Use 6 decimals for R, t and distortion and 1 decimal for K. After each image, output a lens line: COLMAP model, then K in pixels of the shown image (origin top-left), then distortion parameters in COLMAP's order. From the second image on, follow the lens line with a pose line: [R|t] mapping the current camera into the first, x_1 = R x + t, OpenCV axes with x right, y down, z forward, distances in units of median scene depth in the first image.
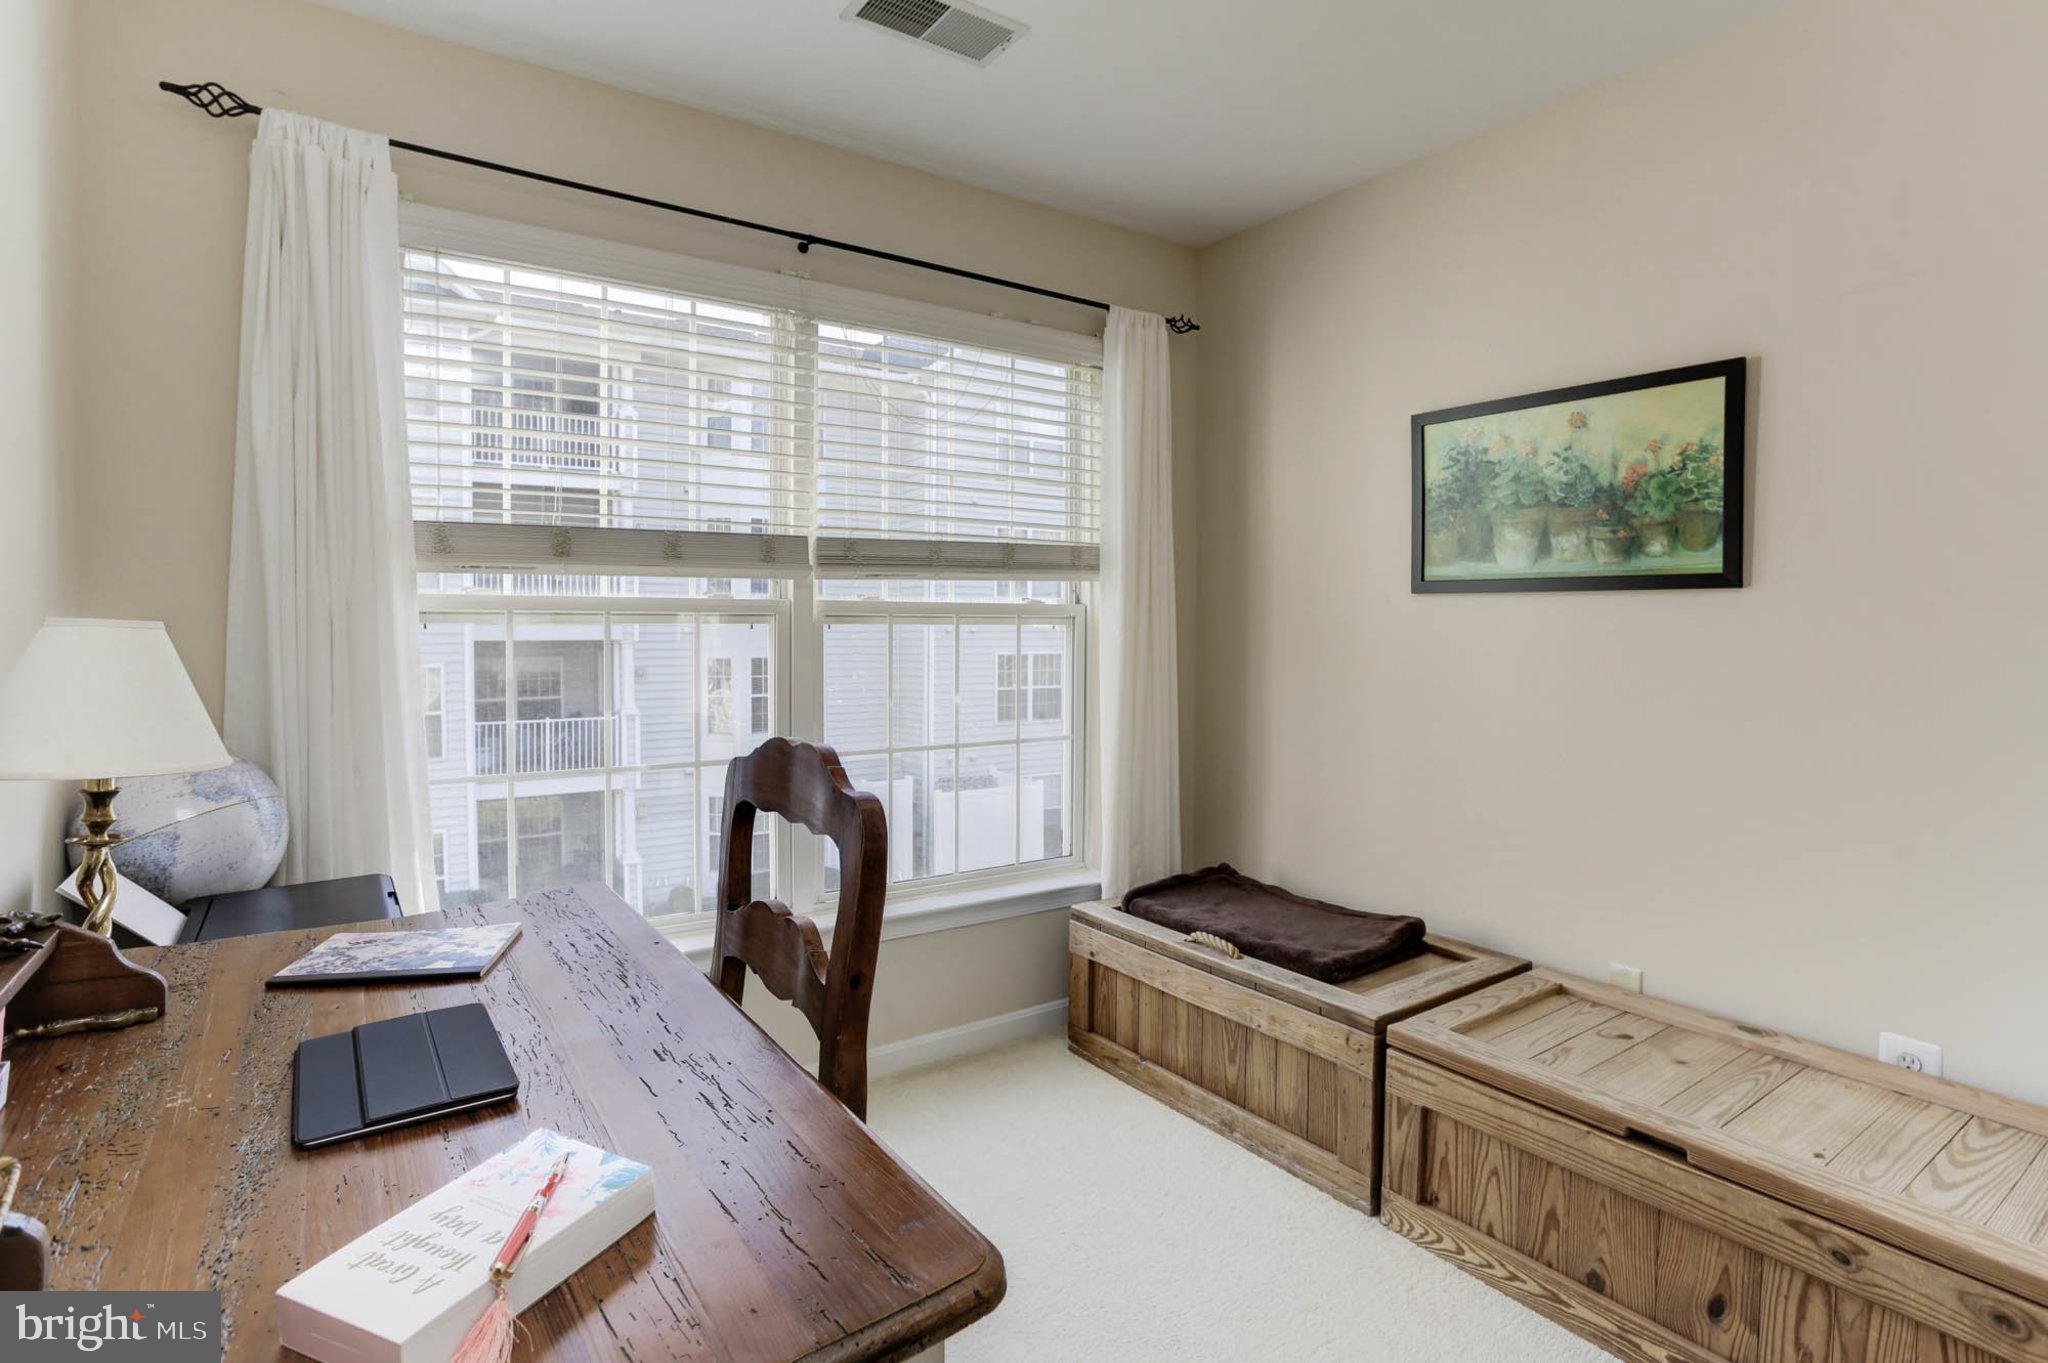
lens RADIAL K [[1018.9, 0, 1028.9], [0, 1018.9, 668.0], [0, 0, 1]] dist [-0.049497, 0.012398]
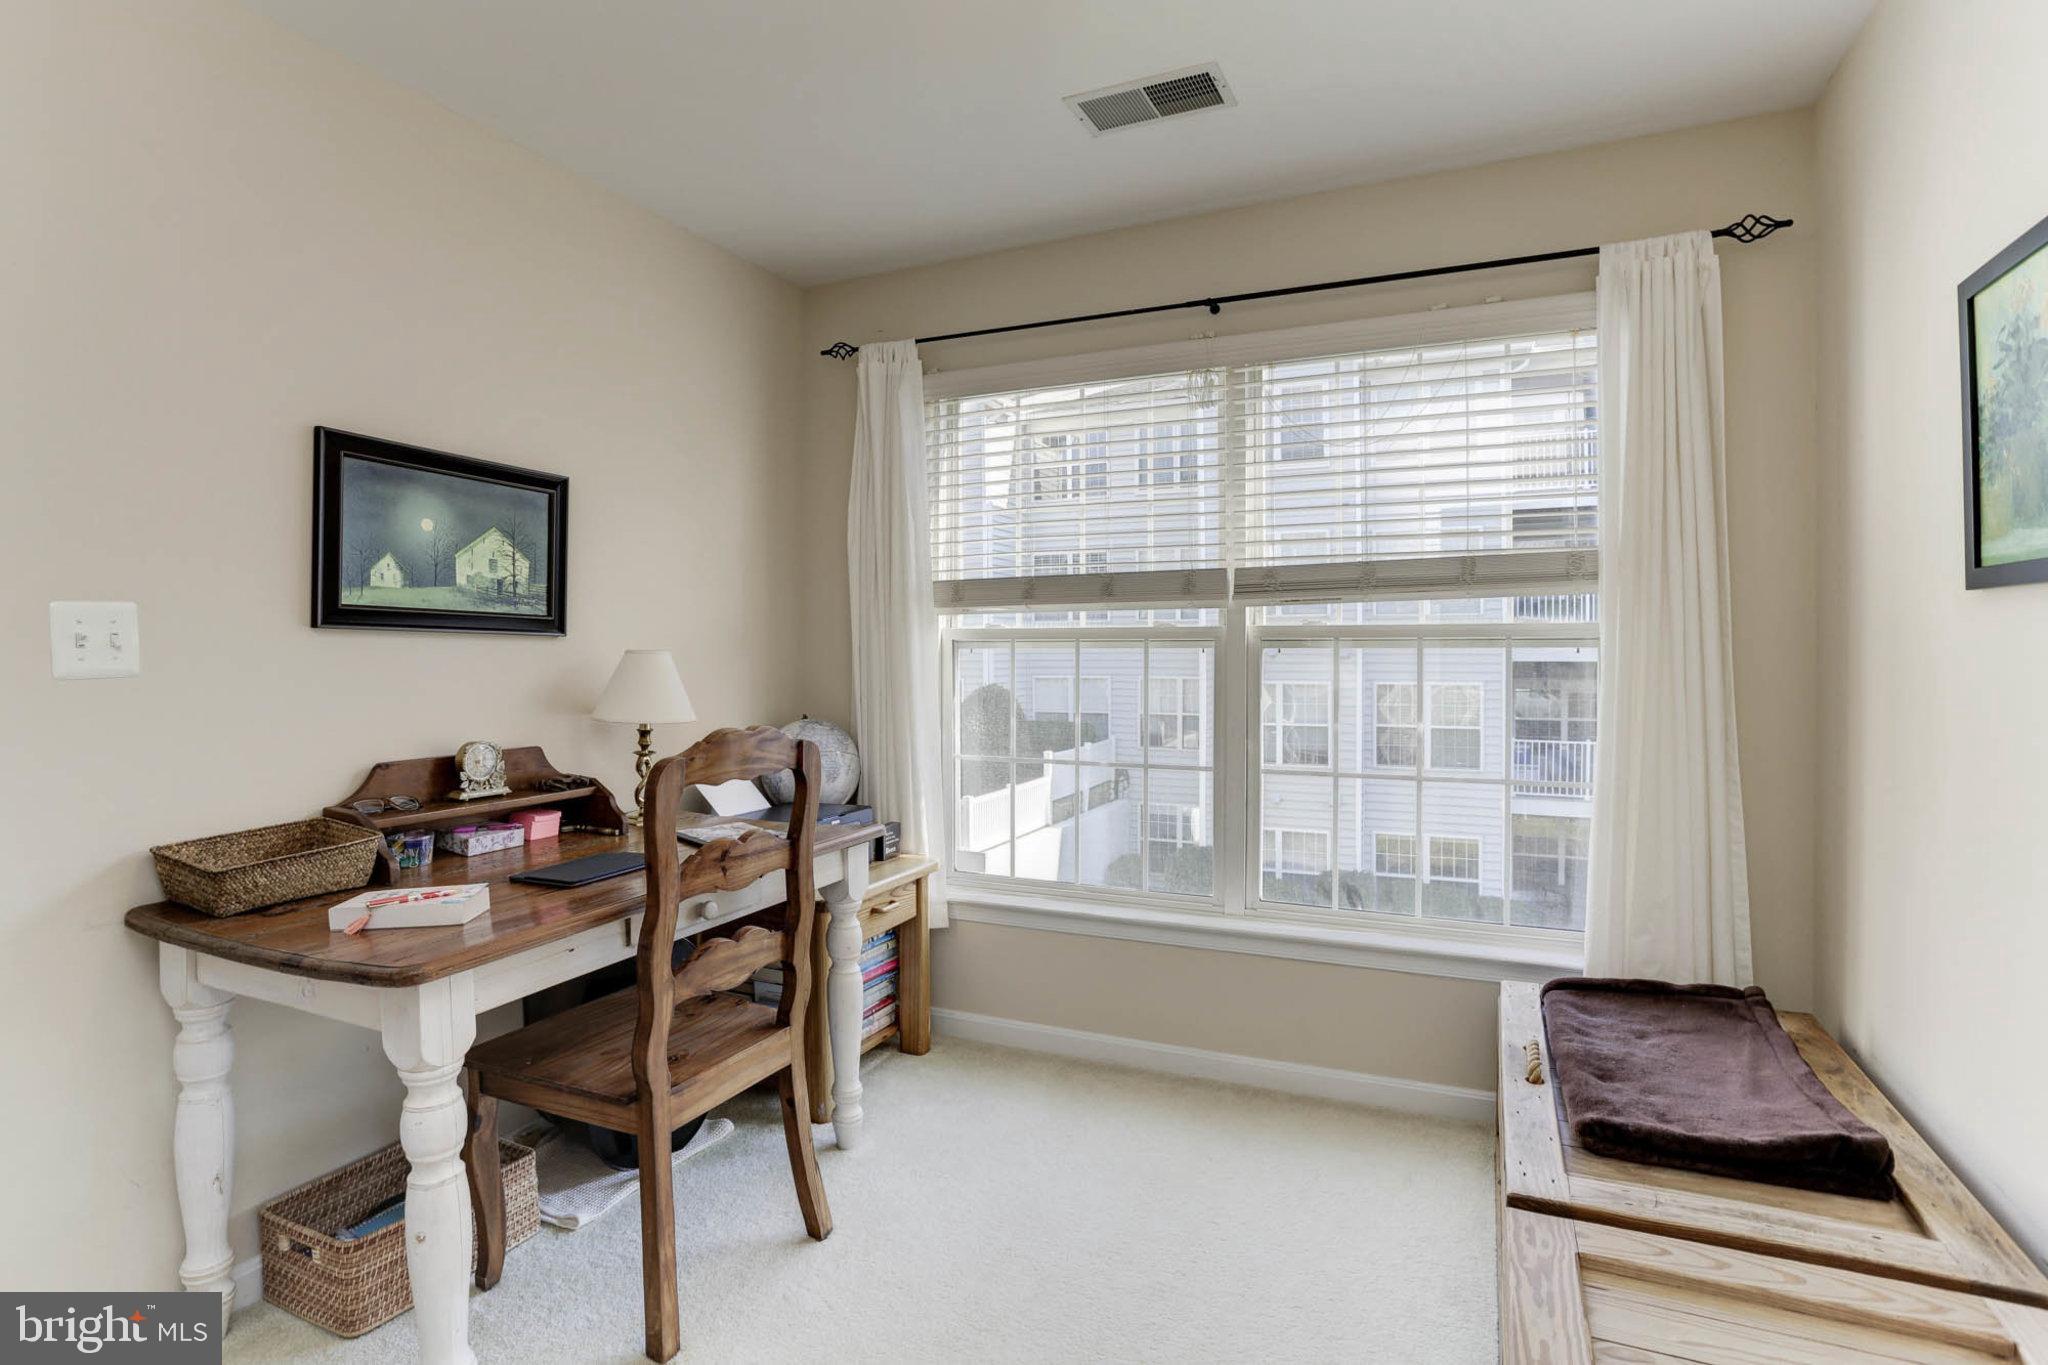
lens RADIAL K [[1018.9, 0, 1063.0], [0, 1018.9, 662.5], [0, 0, 1]] dist [-0.049497, 0.012398]
pose [[0.523311, 0.006897, -0.852114, 0.622733], [-0.029261, 0.999523, -0.009880, -0.011493], [0.851639, 0.030104, 0.523264, 0.277029]]
